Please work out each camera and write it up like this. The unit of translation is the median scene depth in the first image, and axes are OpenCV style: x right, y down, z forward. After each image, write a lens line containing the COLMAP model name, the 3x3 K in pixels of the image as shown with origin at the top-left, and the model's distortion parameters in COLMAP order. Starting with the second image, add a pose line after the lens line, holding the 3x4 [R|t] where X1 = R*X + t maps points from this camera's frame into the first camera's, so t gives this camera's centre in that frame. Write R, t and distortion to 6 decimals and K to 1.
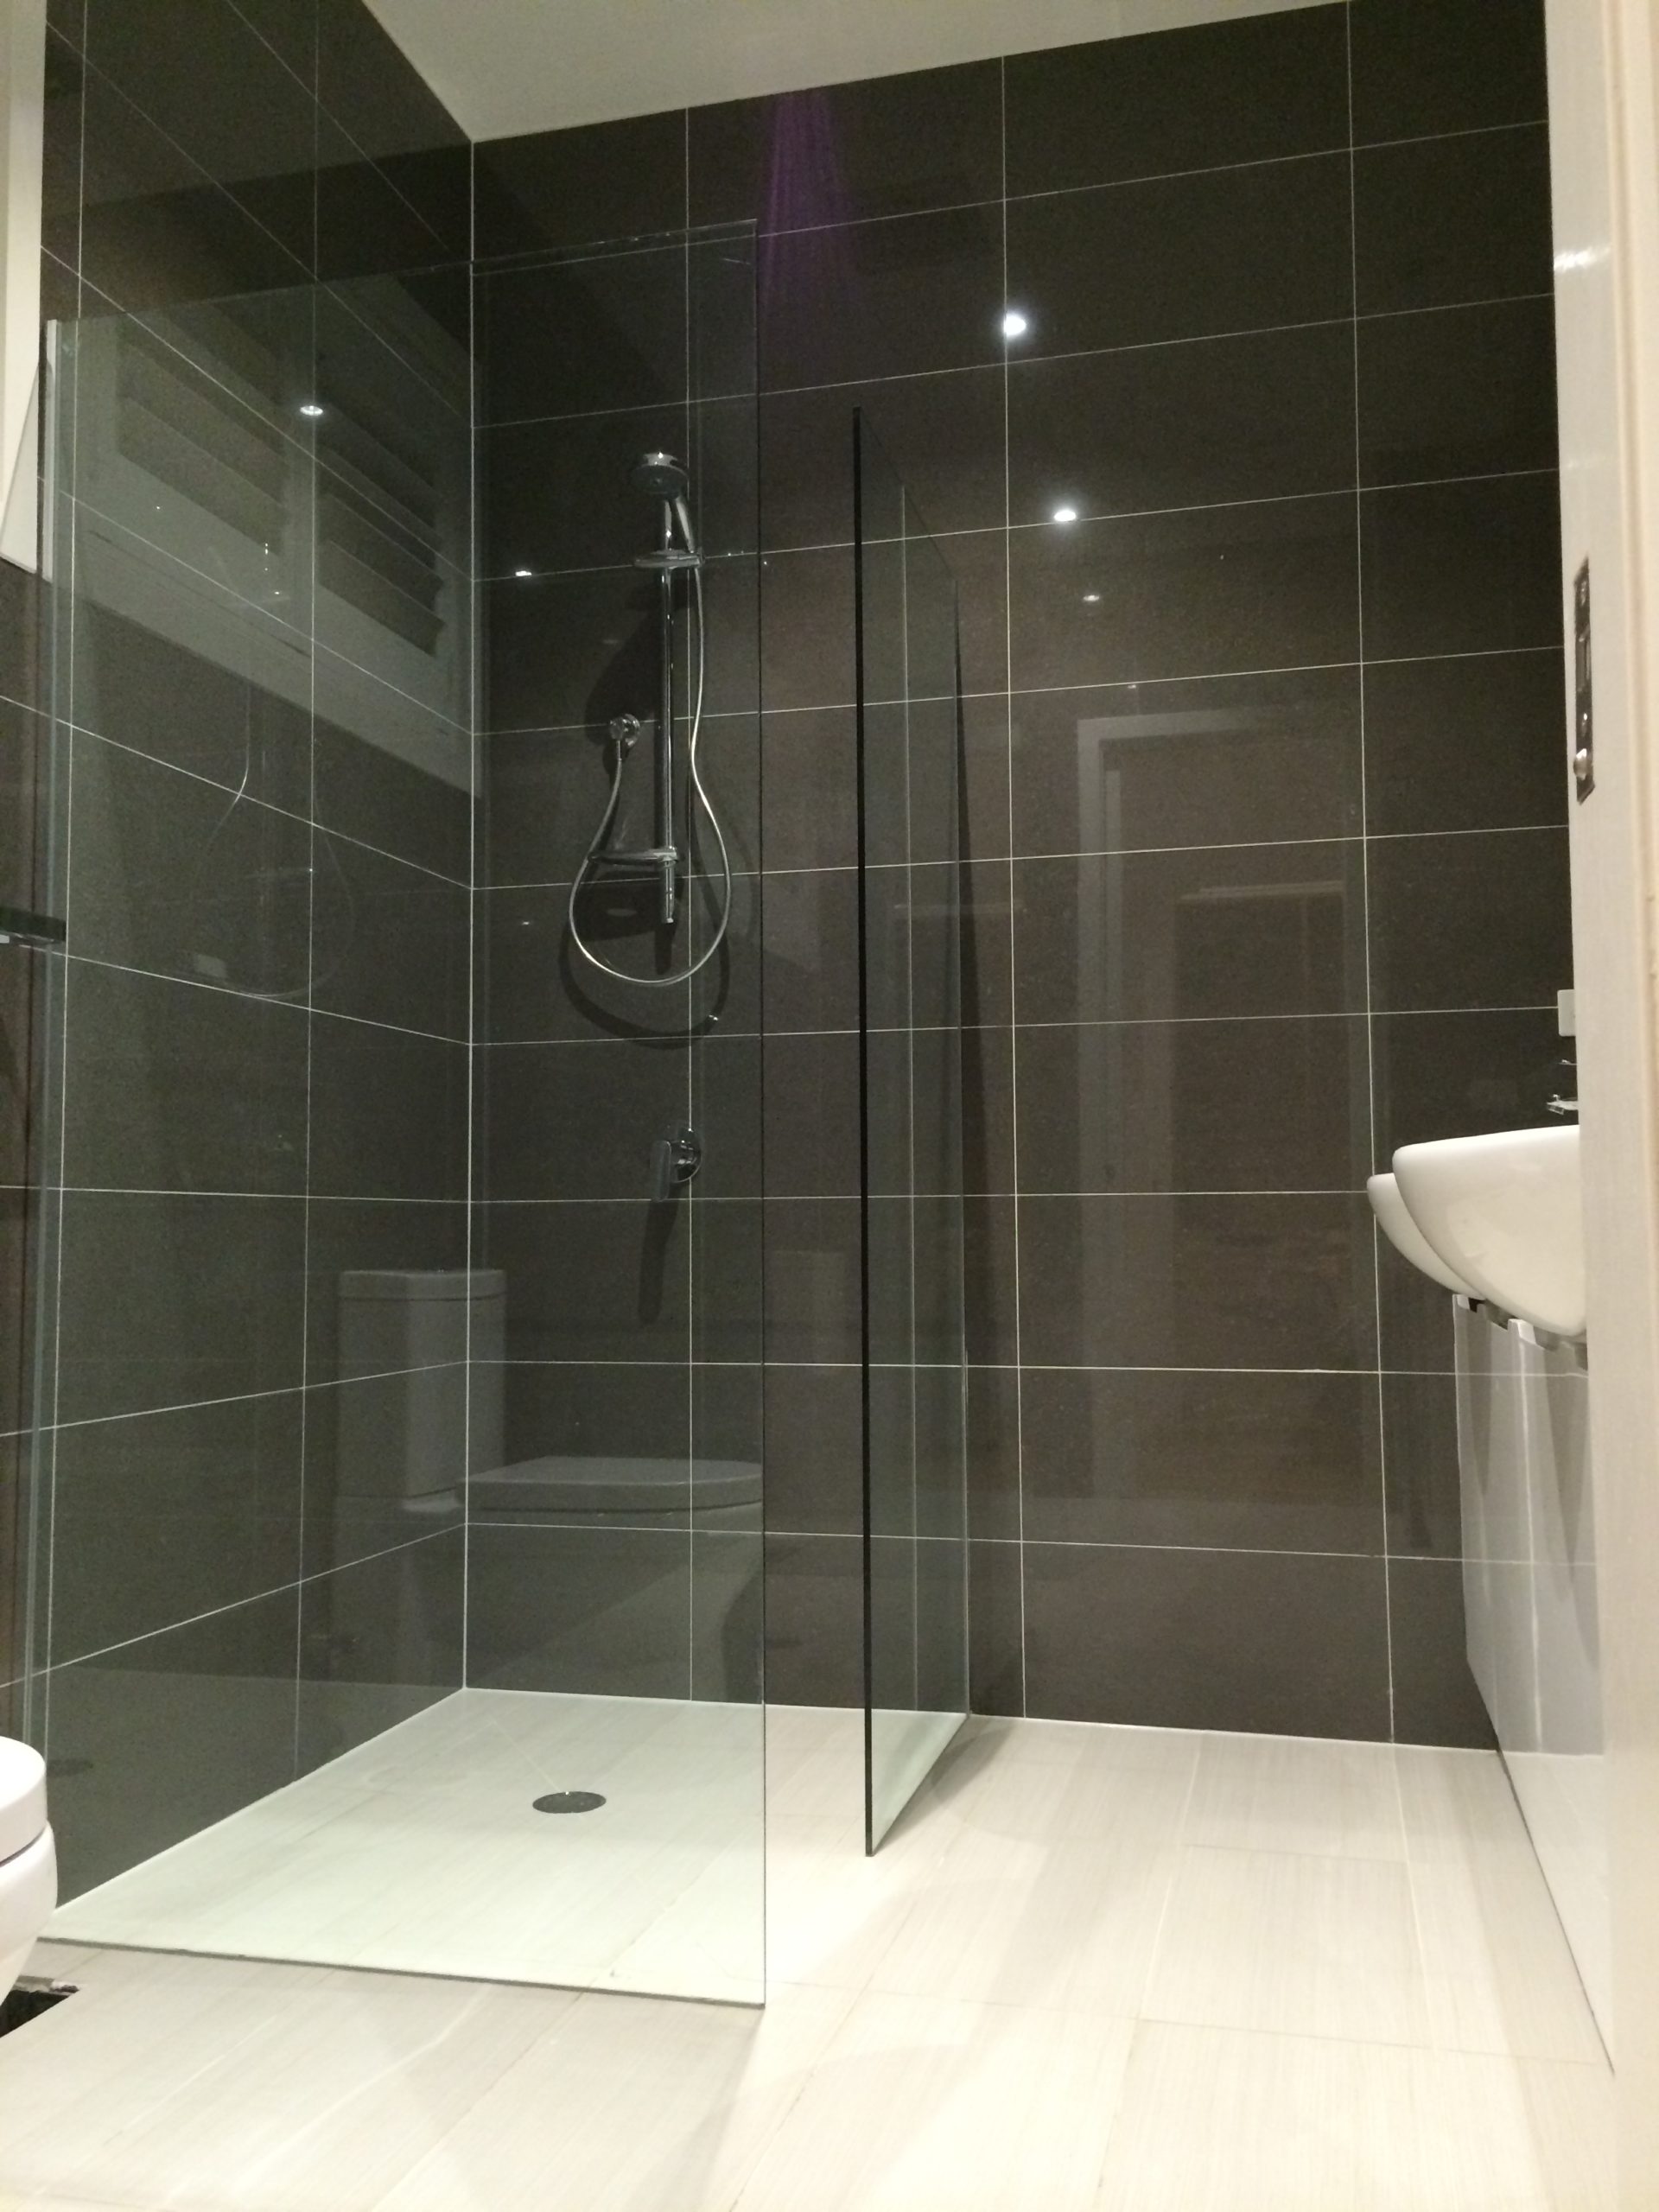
lens RADIAL K [[1891.1, 0, 829.2], [0, 1891.1, 1104.8], [0, 0, 1]] dist [0.078887, -0.102358]
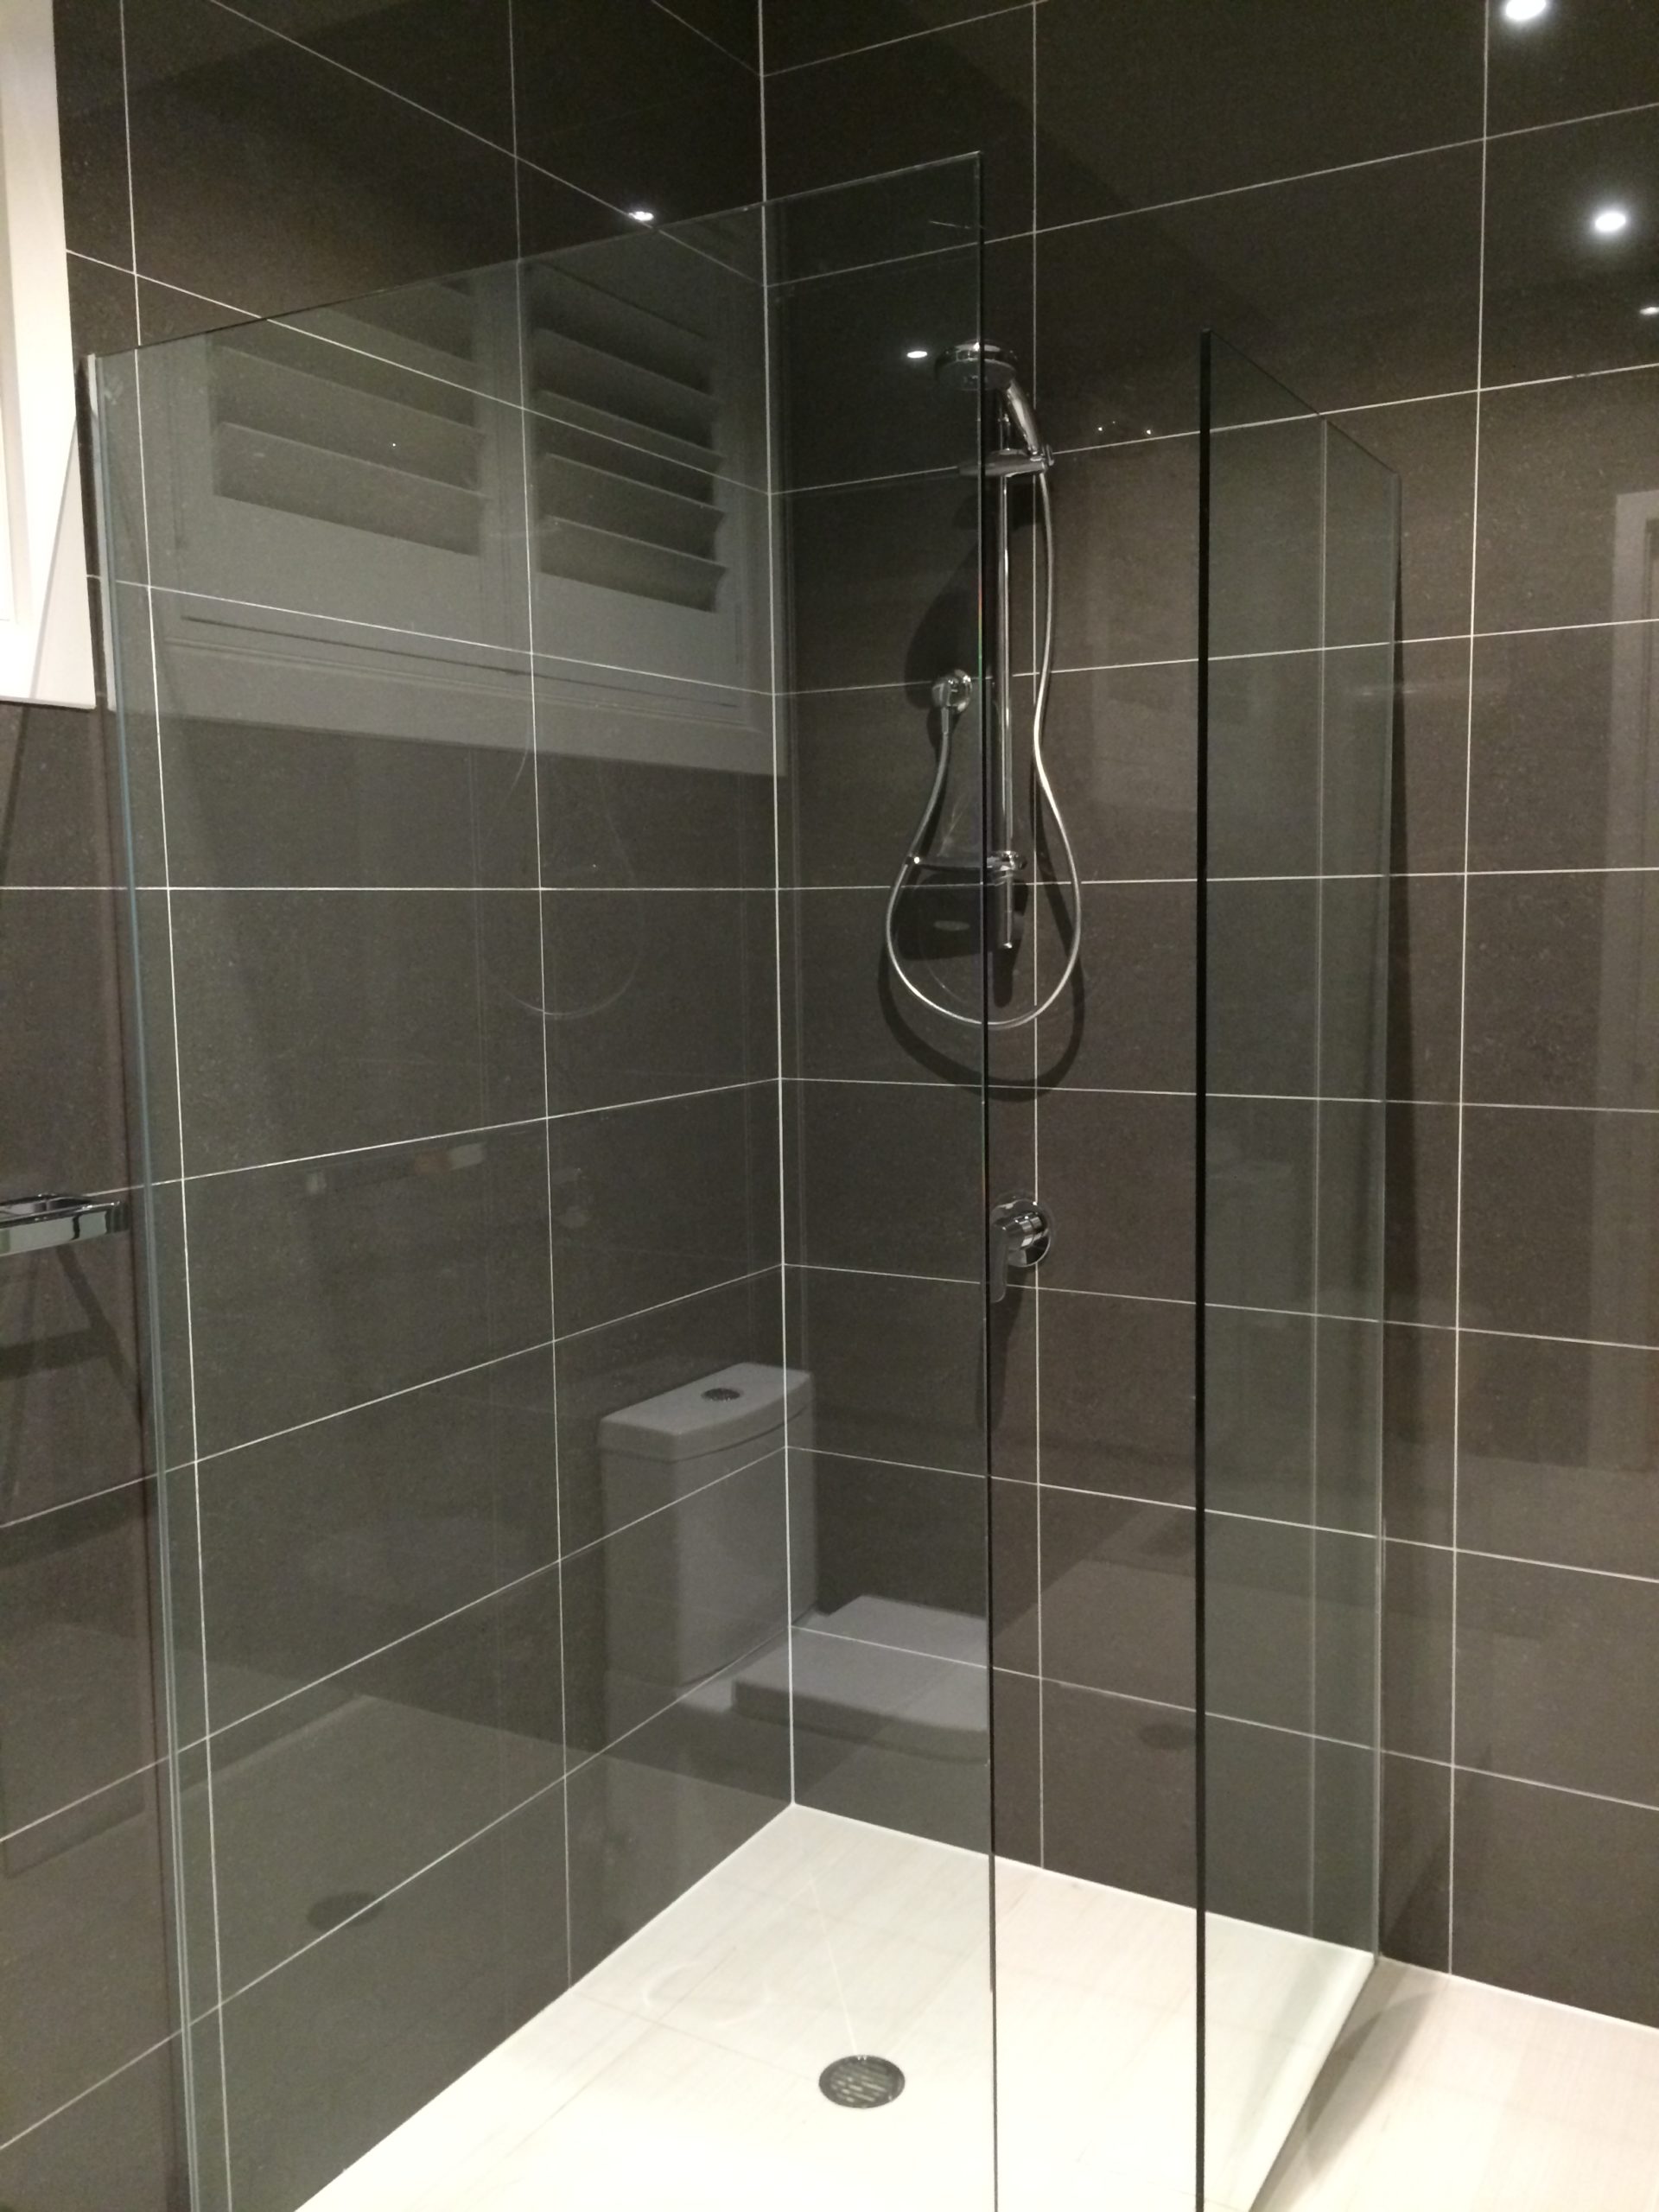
lens RADIAL K [[1891.1, 0, 832.5], [0, 1891.1, 1107.0], [0, 0, 1]] dist [0.078887, -0.102358]
pose [[0.965375, 0.018876, -0.260181, 0.052260], [0.026761, 0.984951, 0.170750, -0.168281], [0.259489, -0.171800, 0.950342, 0.220592]]
